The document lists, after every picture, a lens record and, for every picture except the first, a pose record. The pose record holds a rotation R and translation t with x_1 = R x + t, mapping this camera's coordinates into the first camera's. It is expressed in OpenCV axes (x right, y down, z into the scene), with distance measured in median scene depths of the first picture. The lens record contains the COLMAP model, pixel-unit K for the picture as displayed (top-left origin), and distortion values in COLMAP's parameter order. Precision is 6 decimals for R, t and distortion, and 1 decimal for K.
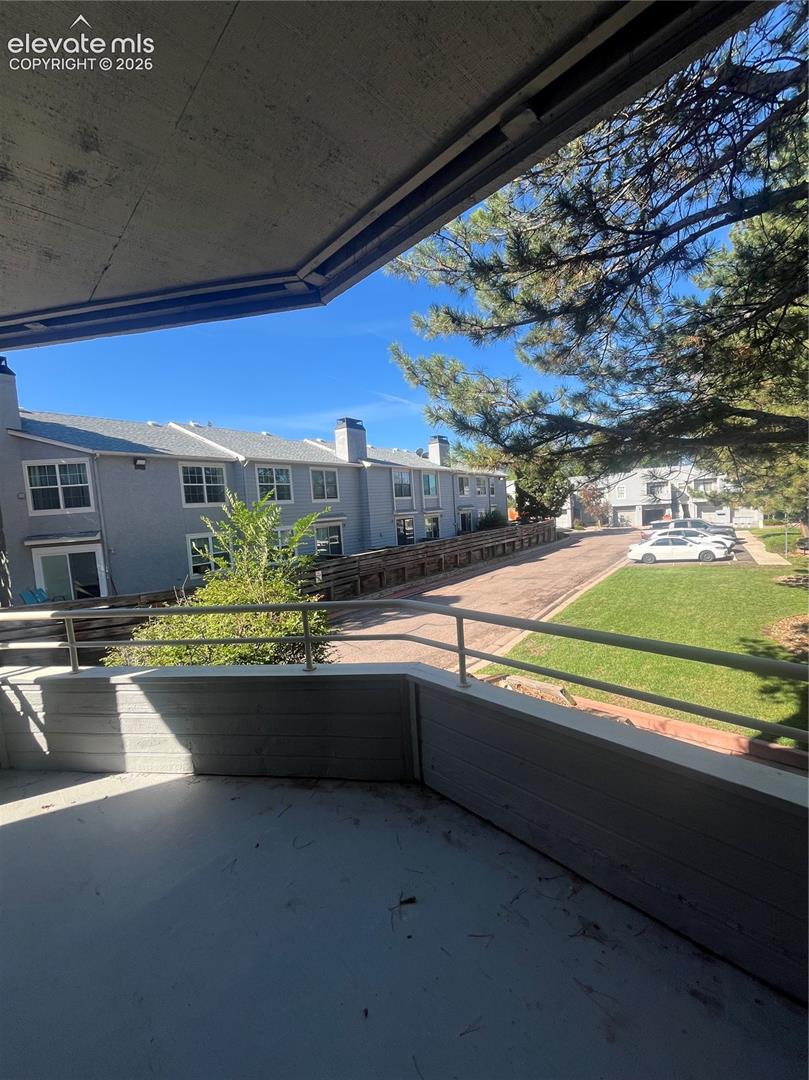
lens RADIAL K [[435.4, 0, 403.5], [0, 435.4, 536.7], [0, 0, 1]] dist [0.002071, 0.000142]
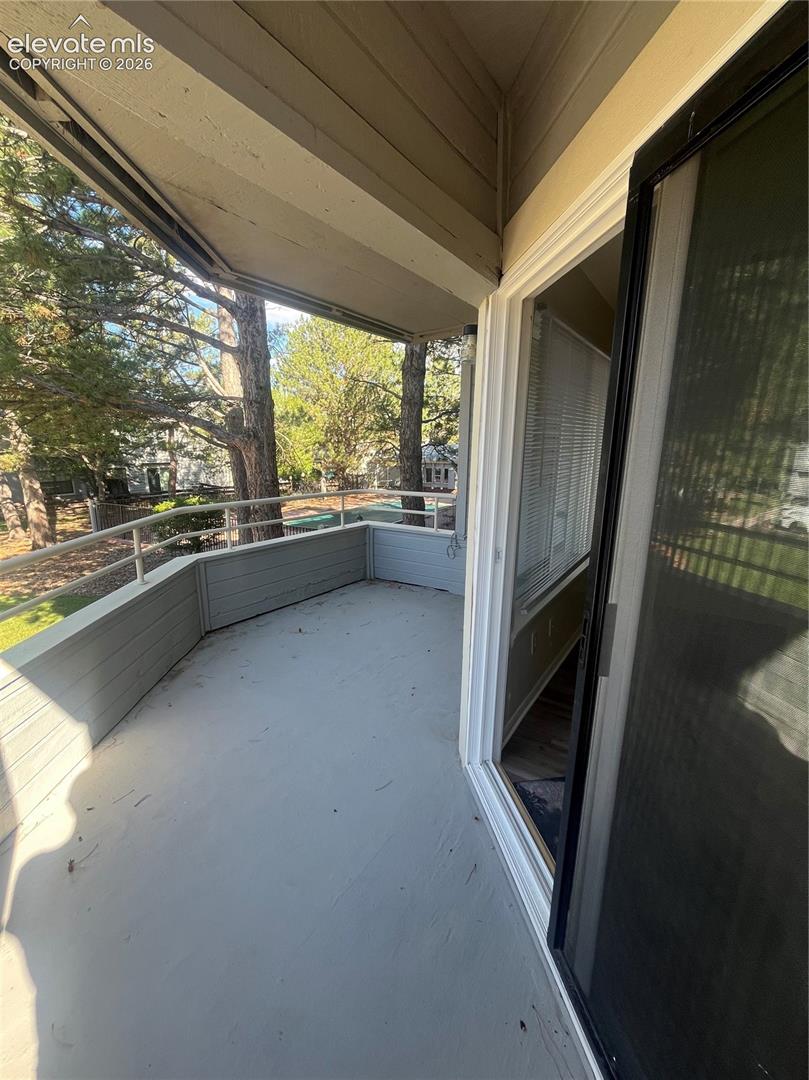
lens RADIAL K [[435.4, 0, 402.4], [0, 435.4, 543.5], [0, 0, 1]] dist [0.002071, 0.000142]
pose [[-0.162546, -0.154385, 0.974548, -1.447952], [0.073421, 0.983053, 0.167978, 0.075986], [-0.983966, 0.098857, -0.148456, 0.555160]]
